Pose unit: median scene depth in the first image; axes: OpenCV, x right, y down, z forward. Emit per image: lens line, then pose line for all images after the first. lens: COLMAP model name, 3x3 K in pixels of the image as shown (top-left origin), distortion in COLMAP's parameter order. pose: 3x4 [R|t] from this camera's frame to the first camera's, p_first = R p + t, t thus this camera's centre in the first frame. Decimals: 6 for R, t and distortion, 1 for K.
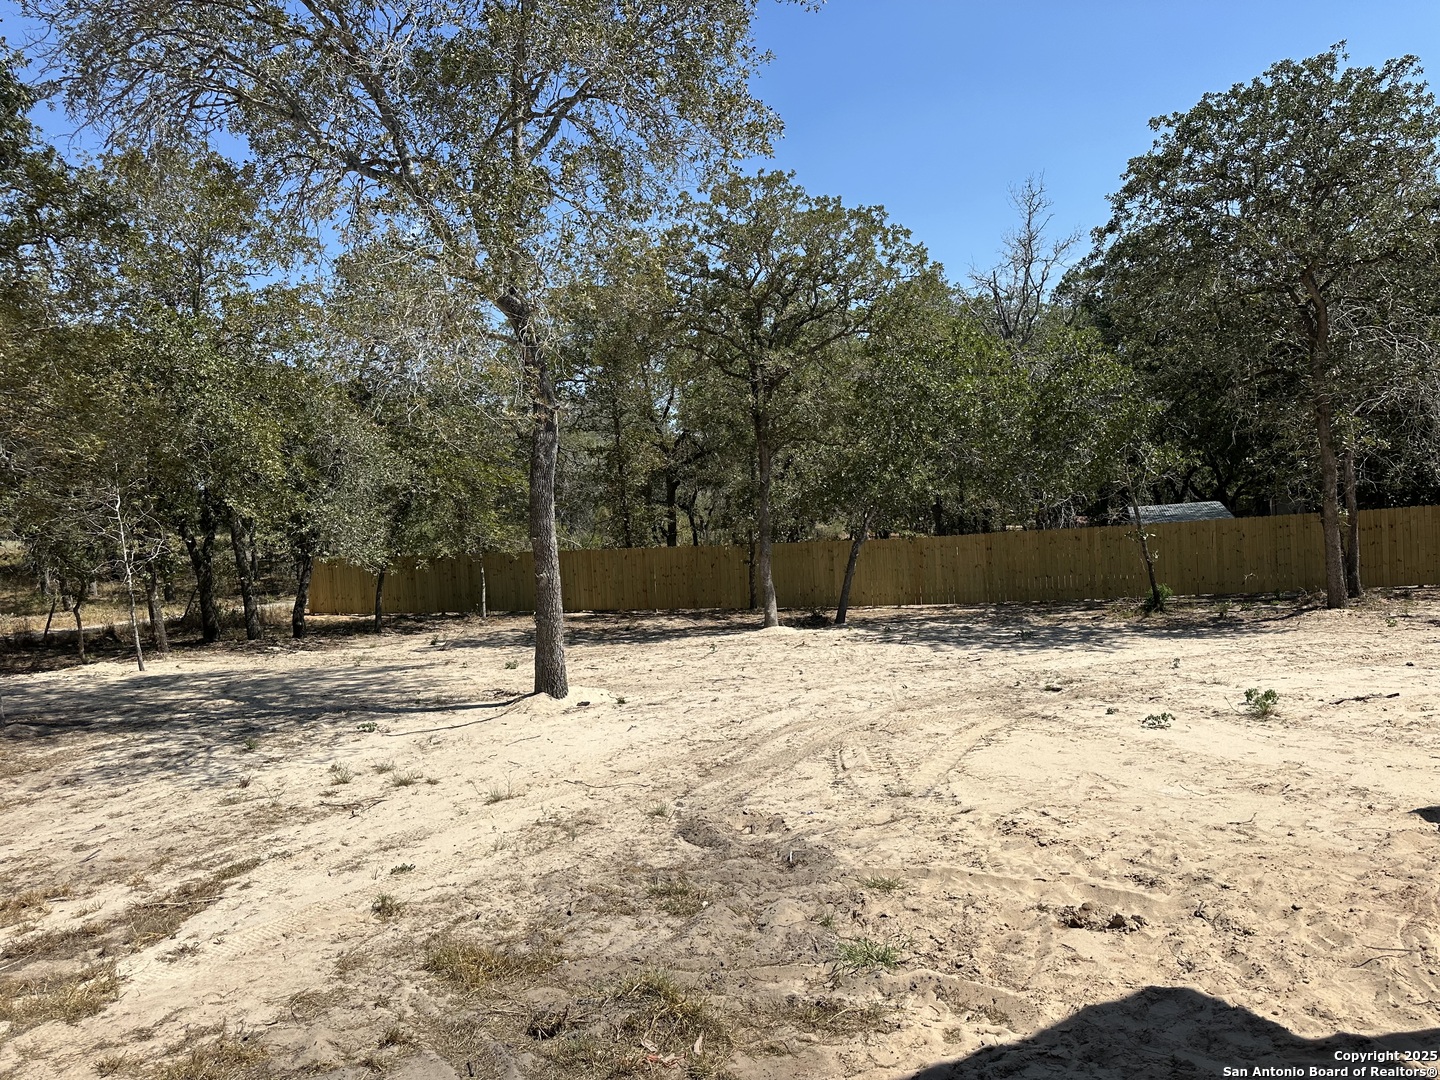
lens RADIAL K [[1010.6, 0, 725.1], [0, 1010.6, 536.1], [0, 0, 1]] dist [0.061012, -0.081569]
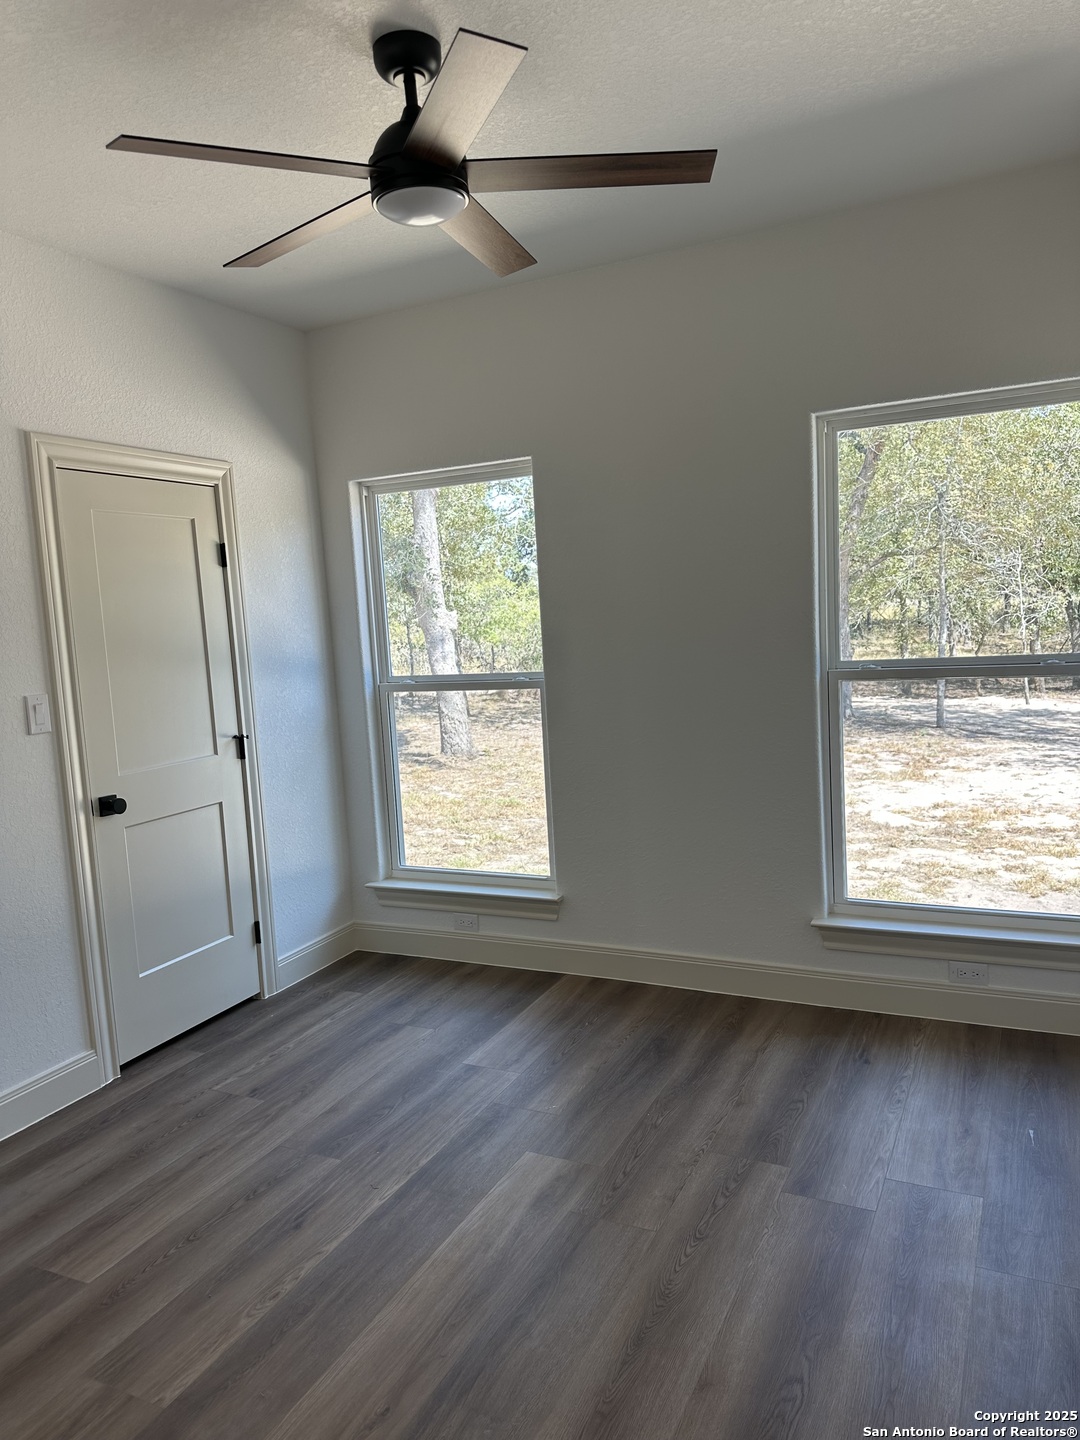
lens RADIAL K [[1010.6, 0, 543.6], [0, 1010.6, 717.3], [0, 0, 1]] dist [0.061012, -0.081569]
pose [[0.597033, 0.106049, -0.795176, 0.088624], [-0.010509, 0.992173, 0.124431, 0.001326], [0.802148, -0.065933, 0.593474, -0.296478]]
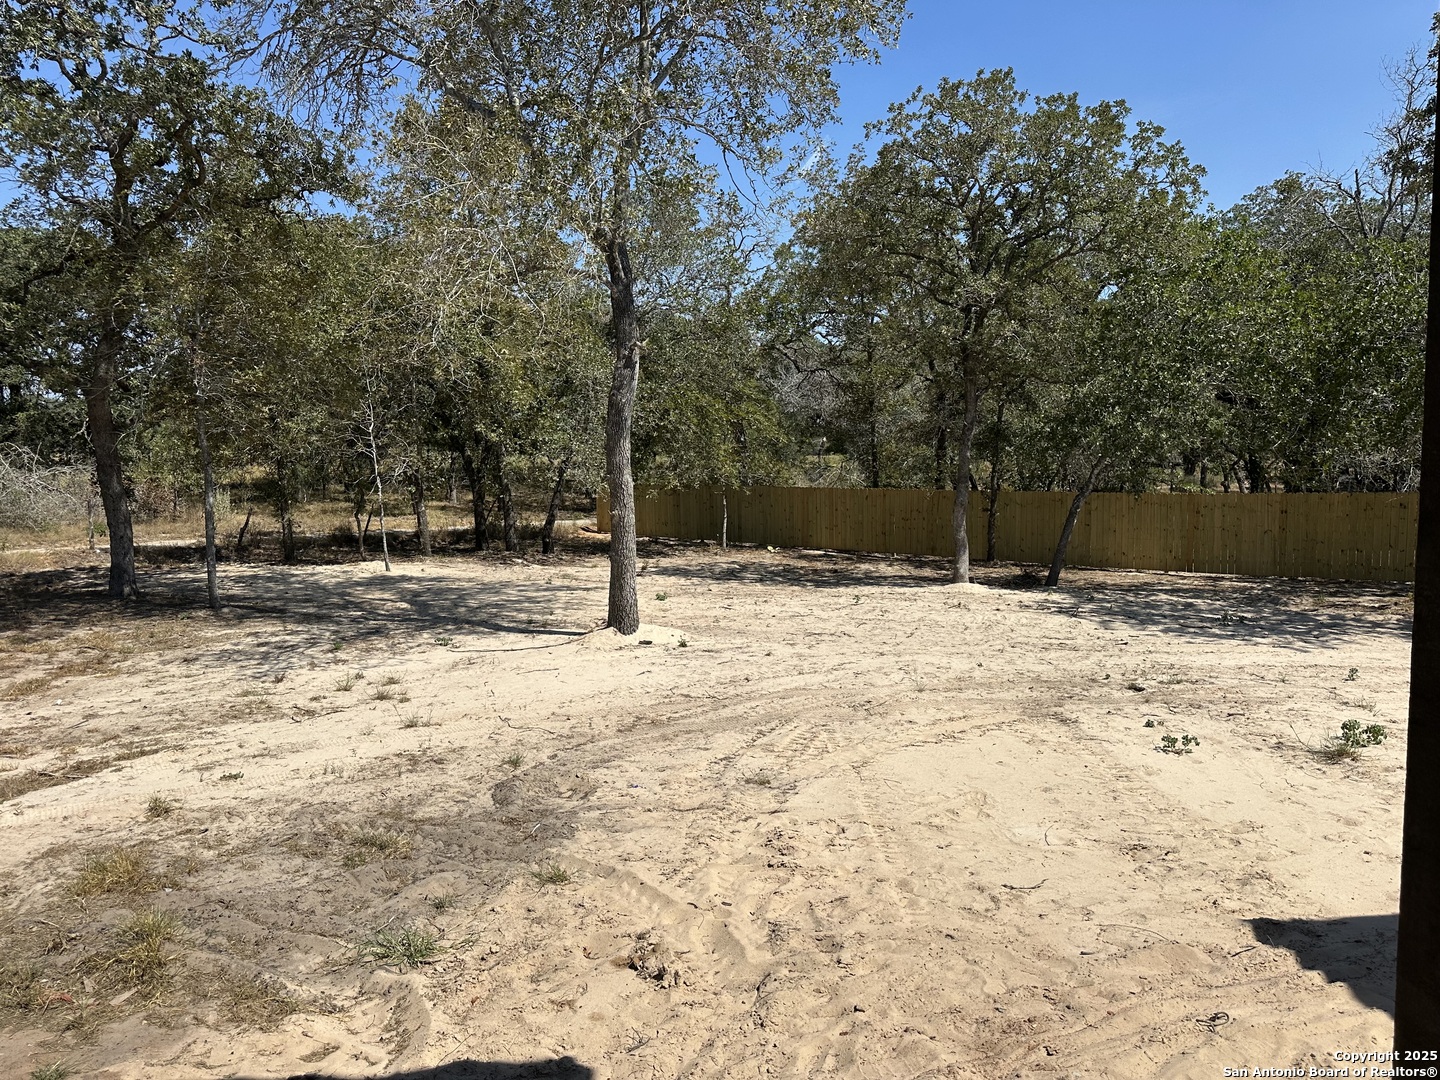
lens RADIAL K [[1010.6, 0, 710.9], [0, 1010.6, 543.4], [0, 0, 1]] dist [0.061012, -0.081569]
pose [[0.928418, 0.074822, -0.363925, 0.272384], [-0.048127, 0.995479, 0.081888, -0.017052], [0.368406, -0.058512, 0.927822, 0.100645]]
